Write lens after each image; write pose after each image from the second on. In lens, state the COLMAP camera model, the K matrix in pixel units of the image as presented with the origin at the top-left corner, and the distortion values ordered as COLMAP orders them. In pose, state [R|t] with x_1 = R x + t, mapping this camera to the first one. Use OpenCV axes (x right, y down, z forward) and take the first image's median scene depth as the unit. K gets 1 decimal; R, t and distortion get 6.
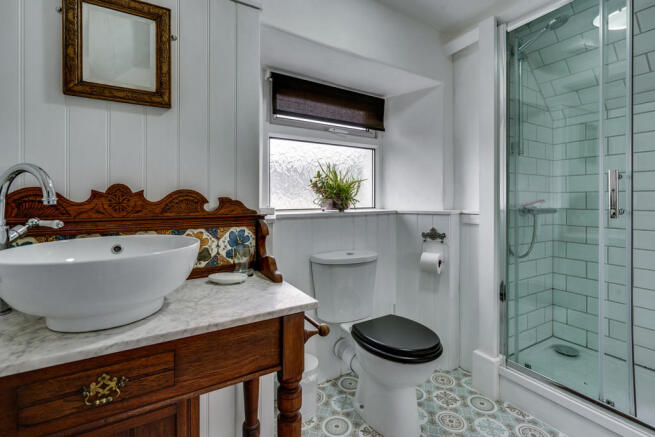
lens RADIAL K [[301.6, 0, 329.8], [0, 301.6, 198.4], [0, 0, 1]] dist [-0.001717, -0.000460]
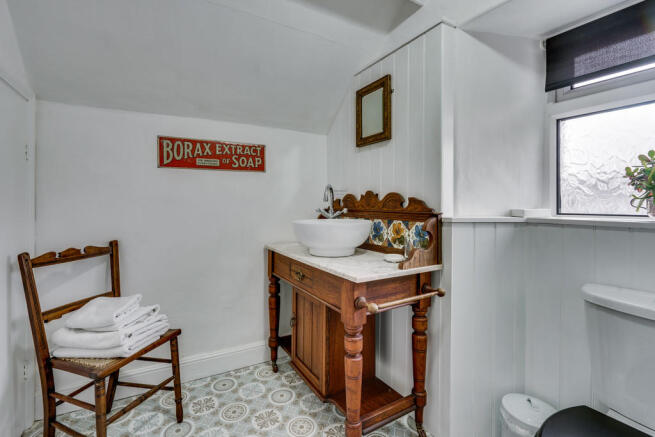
lens RADIAL K [[301.6, 0, 329.8], [0, 301.6, 198.4], [0, 0, 1]] dist [-0.001717, -0.000460]
pose [[0.007472, -0.003473, -0.999966, 0.591550], [0.004696, 0.999983, -0.003438, 0.001538], [0.999961, -0.004670, 0.007489, 0.416701]]
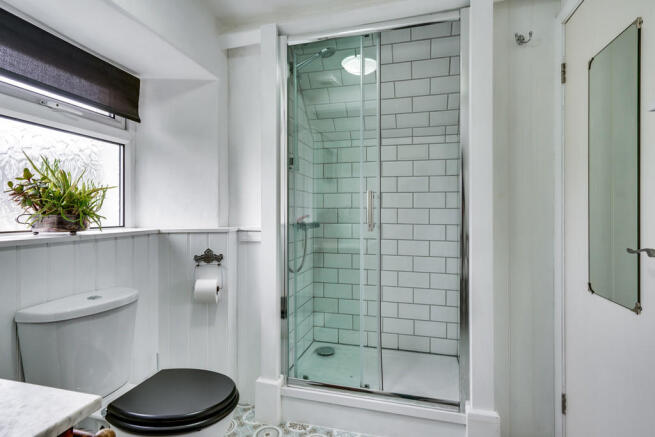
lens RADIAL K [[338.7, 0, 326.8], [0, 338.7, 211.4], [0, 0, 1]] dist [0.000065, 0.000519]
pose [[0.717160, 0.003450, 0.696900, -0.079662], [-0.003516, 0.999993, -0.001332, -0.006535], [-0.696899, -0.001495, 0.717168, 0.101848]]
